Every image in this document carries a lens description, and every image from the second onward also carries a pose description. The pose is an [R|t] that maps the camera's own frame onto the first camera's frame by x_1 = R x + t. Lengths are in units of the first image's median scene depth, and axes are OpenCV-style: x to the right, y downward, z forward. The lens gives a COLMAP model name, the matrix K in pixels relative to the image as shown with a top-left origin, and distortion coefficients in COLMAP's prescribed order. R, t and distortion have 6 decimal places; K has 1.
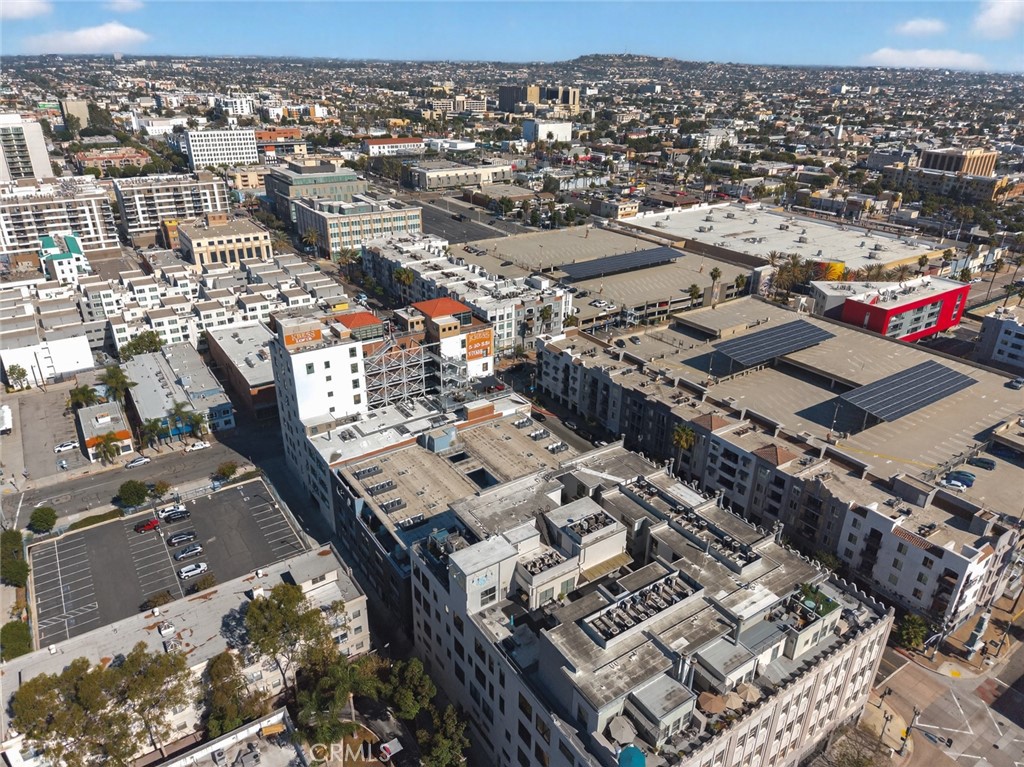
lens RADIAL K [[683.9, 0, 512.0], [0, 683.9, 383.5], [0, 0, 1]] dist [0.101985, -0.109295]
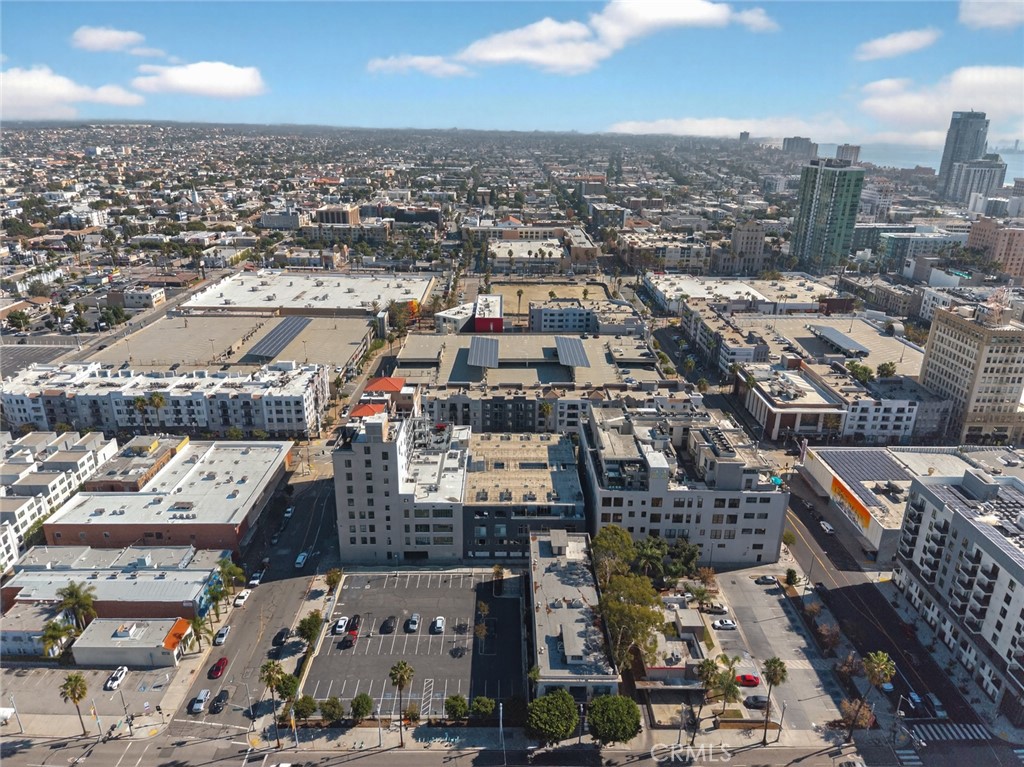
lens RADIAL K [[683.9, 0, 512.0], [0, 683.9, 383.5], [0, 0, 1]] dist [0.101985, -0.109295]
pose [[0.550323, -0.300836, 0.778873, -0.626384], [0.350957, 0.929772, 0.111146, -0.112650], [-0.757611, 0.212184, 0.617255, 0.030426]]
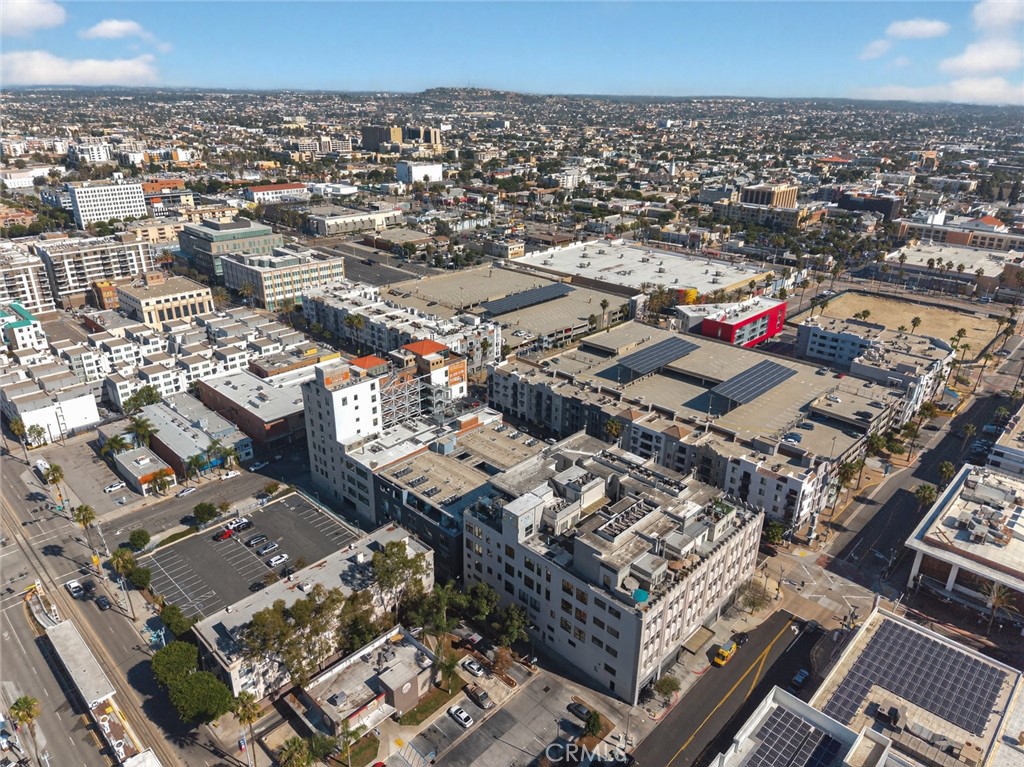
lens RADIAL K [[683.9, 0, 512.0], [0, 683.9, 383.5], [0, 0, 1]] dist [0.101985, -0.109295]
pose [[0.978422, -0.082249, 0.189539, -0.127116], [0.088807, 0.995700, -0.026359, 0.004422], [-0.186556, 0.042623, 0.981519, -0.202104]]
